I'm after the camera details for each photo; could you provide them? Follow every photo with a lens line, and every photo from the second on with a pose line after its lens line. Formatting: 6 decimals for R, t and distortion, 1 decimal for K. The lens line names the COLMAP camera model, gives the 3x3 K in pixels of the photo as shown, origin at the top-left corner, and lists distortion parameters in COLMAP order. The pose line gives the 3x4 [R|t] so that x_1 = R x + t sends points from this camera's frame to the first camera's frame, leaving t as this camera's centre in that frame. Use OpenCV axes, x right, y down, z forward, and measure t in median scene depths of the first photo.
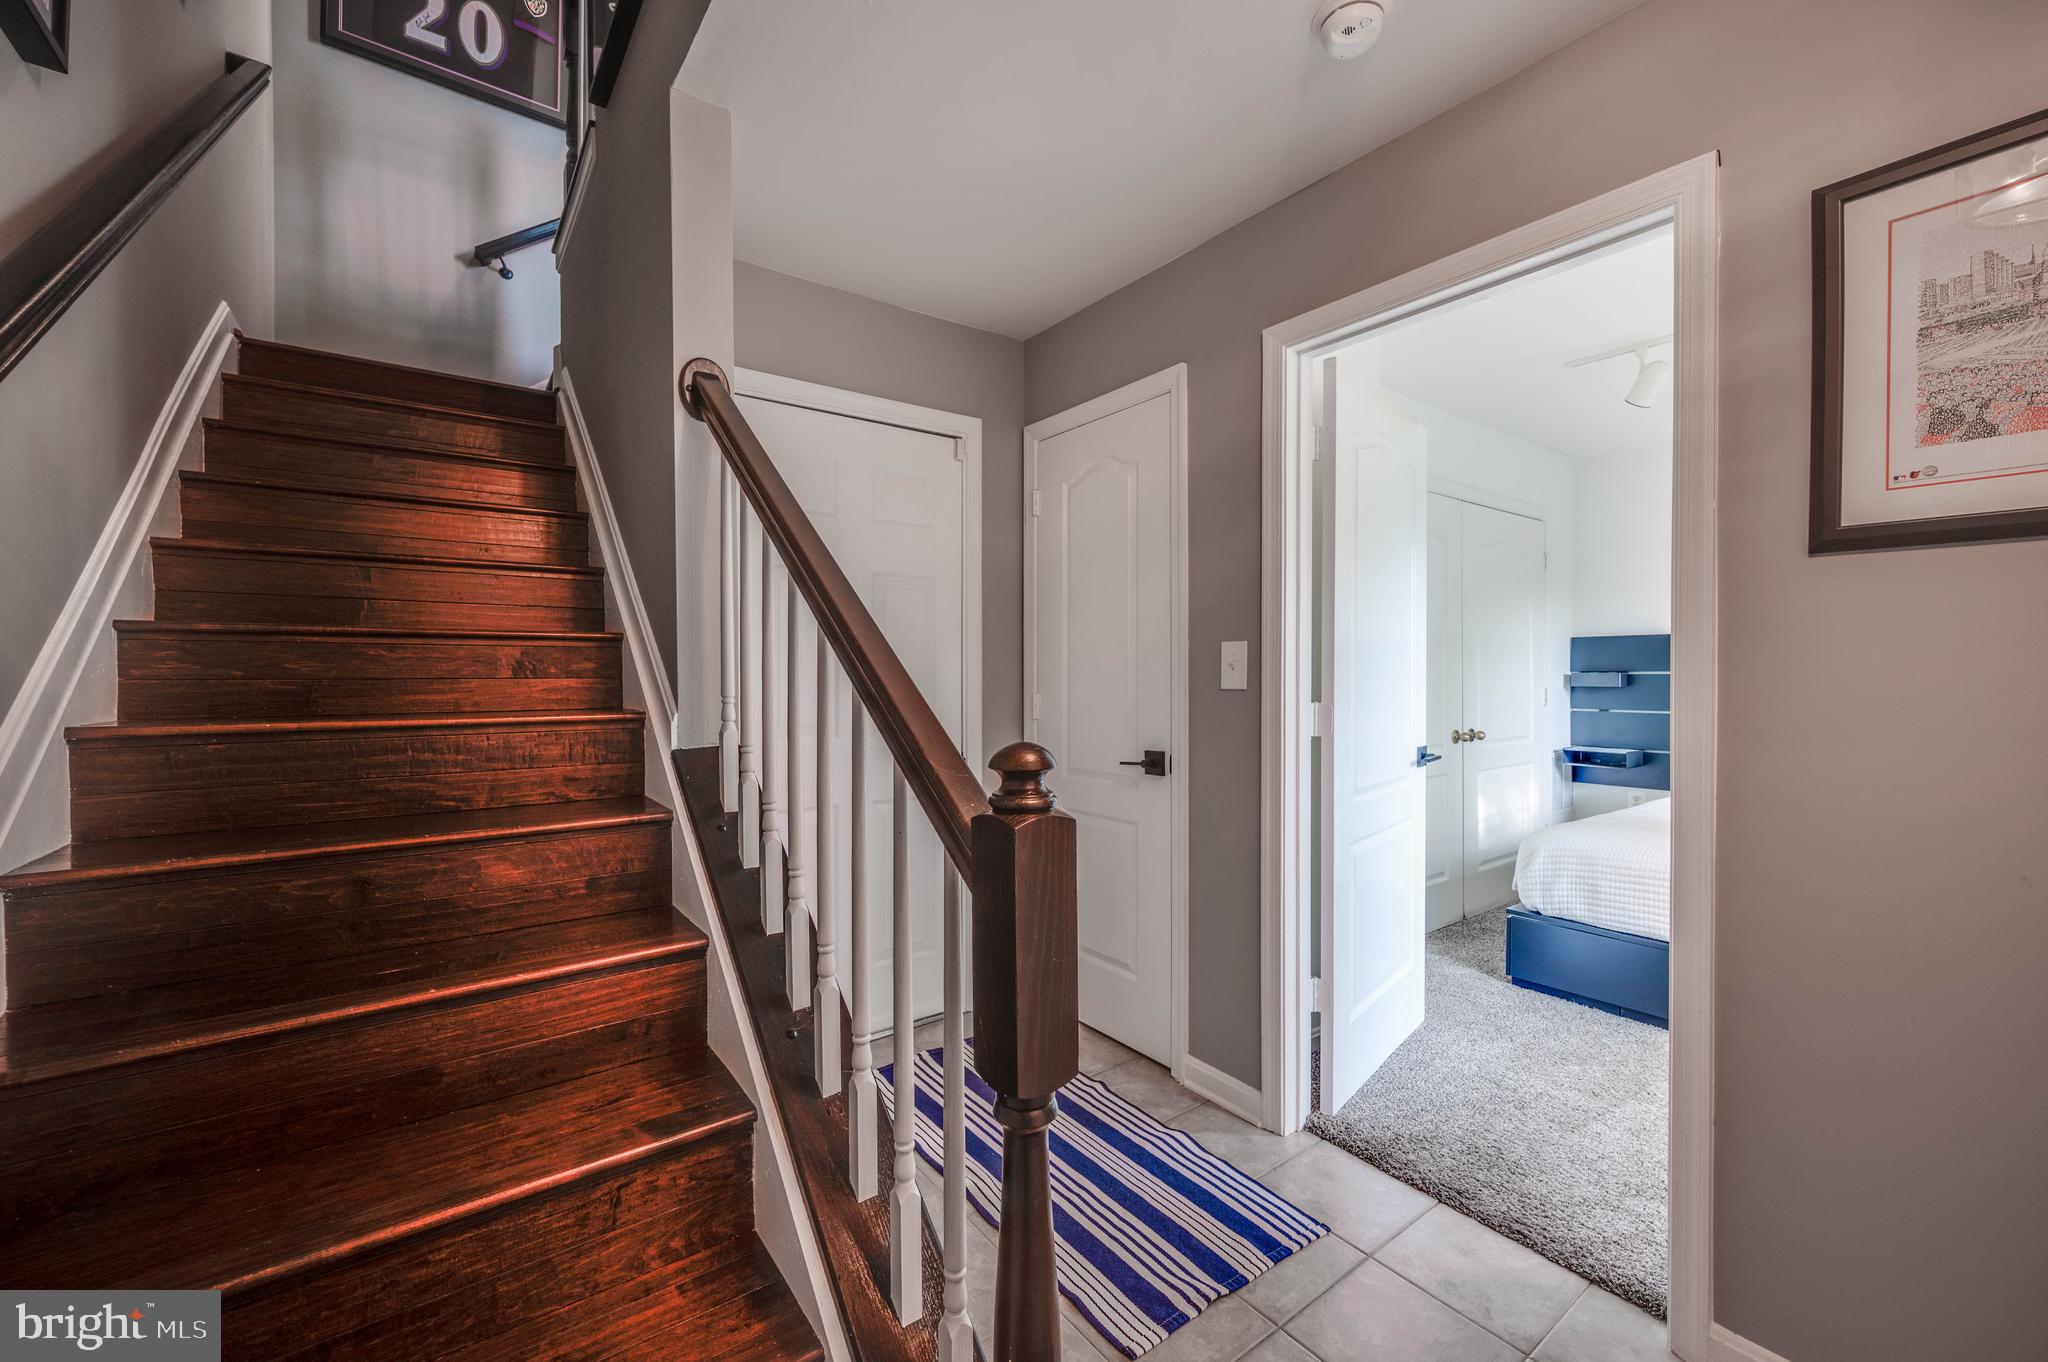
lens RADIAL K [[821.4, 0, 1035.5], [0, 821.4, 664.4], [0, 0, 1]] dist [-0.000925, -0.000207]
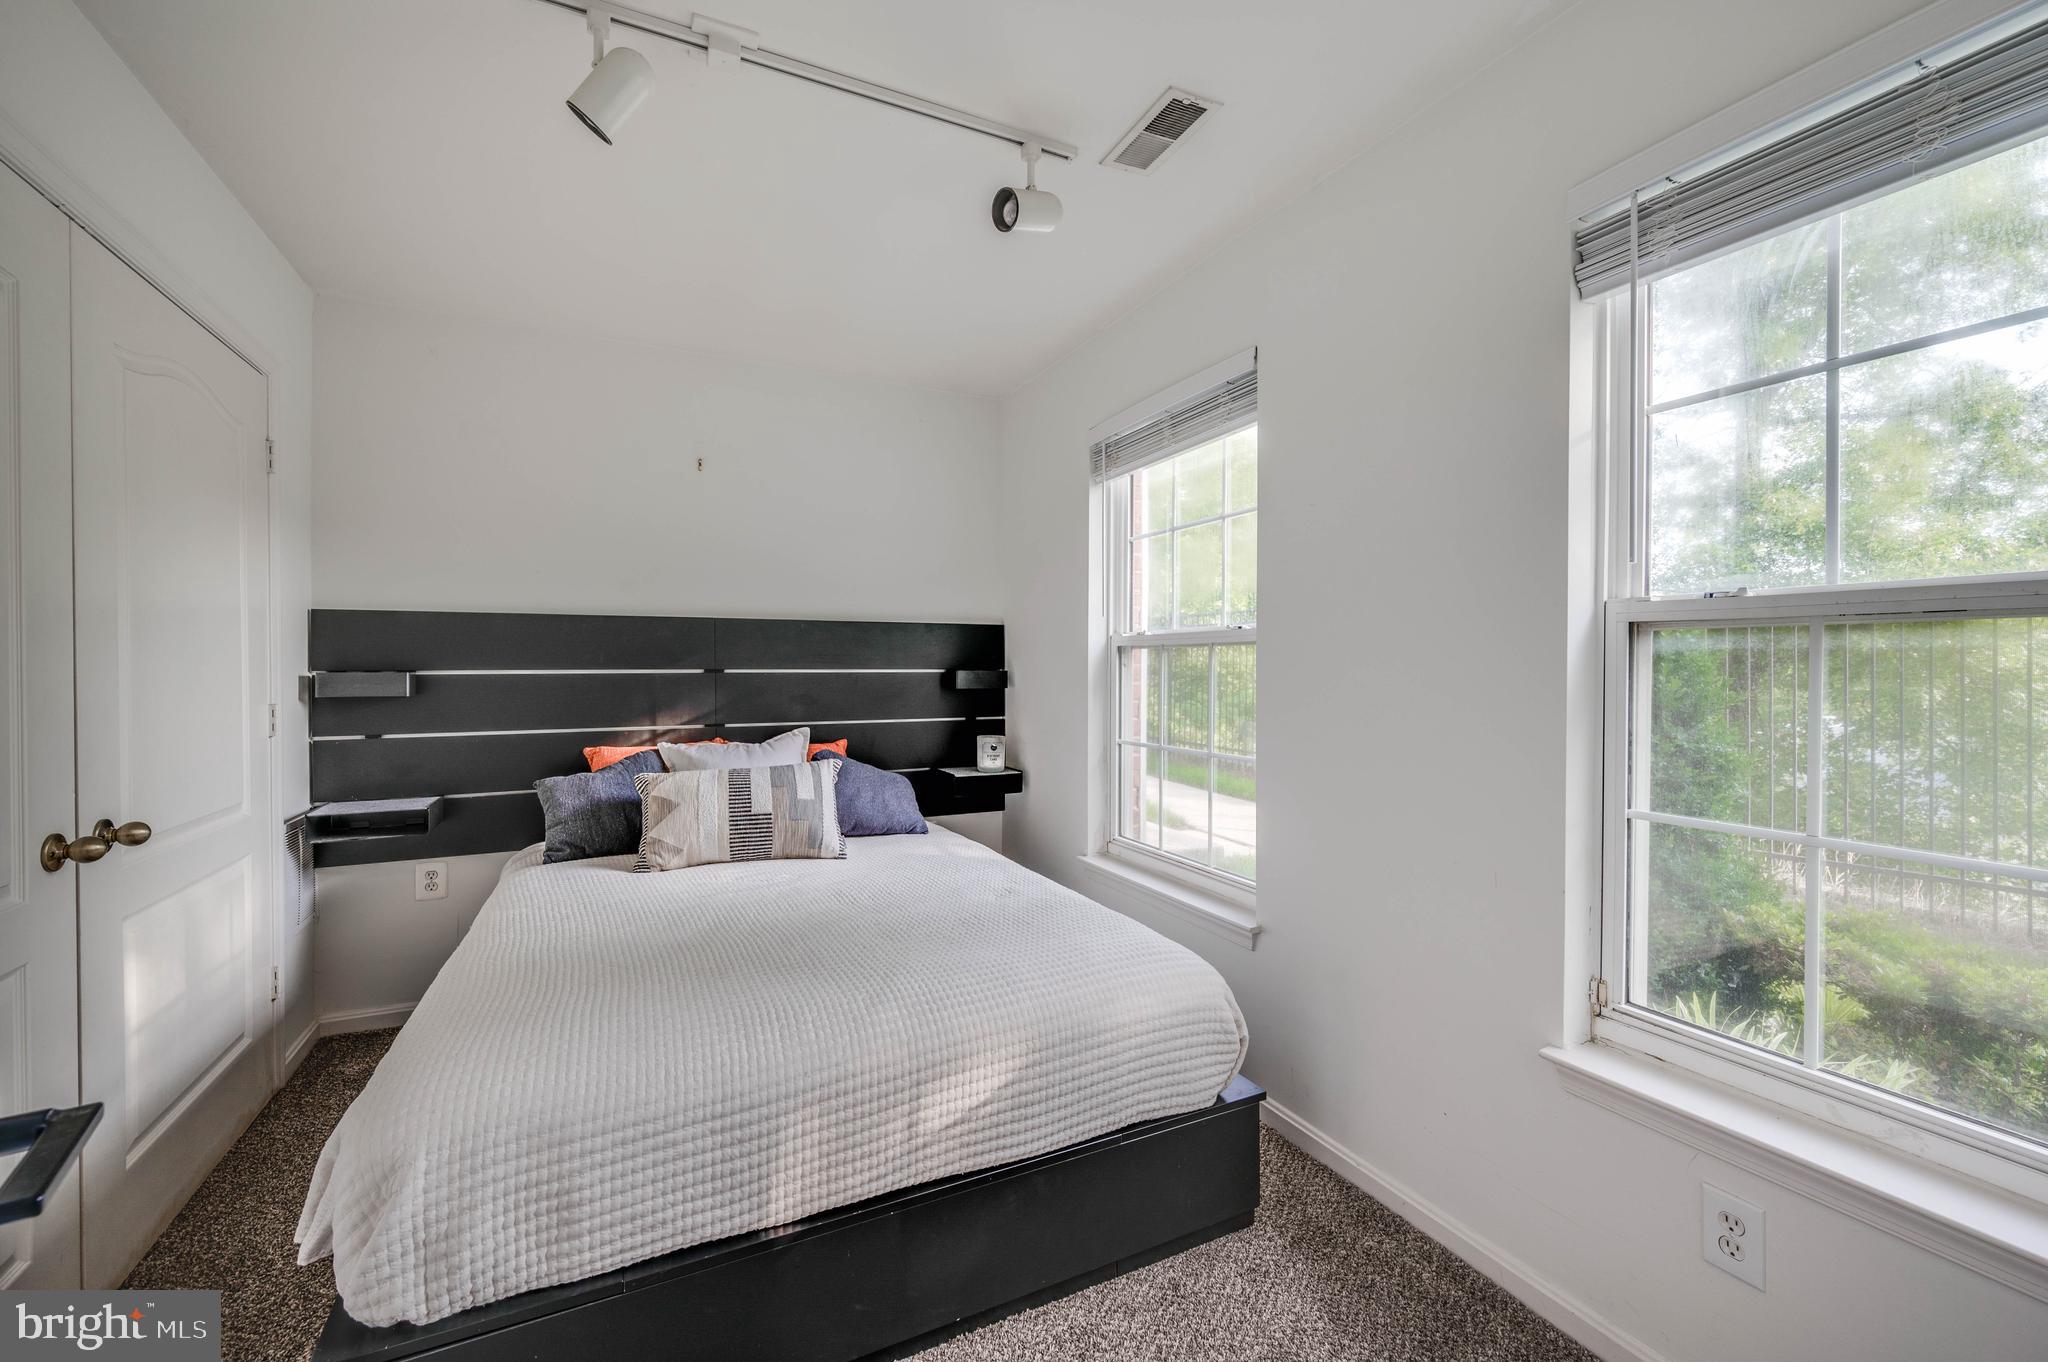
lens RADIAL K [[821.4, 0, 1035.5], [0, 821.4, 664.4], [0, 0, 1]] dist [-0.000925, -0.000207]
pose [[0.175782, 0.003090, 0.984424, 0.195048], [-0.002350, 0.999994, -0.002719, 0.004440], [-0.984426, -0.001835, 0.175788, 0.428664]]
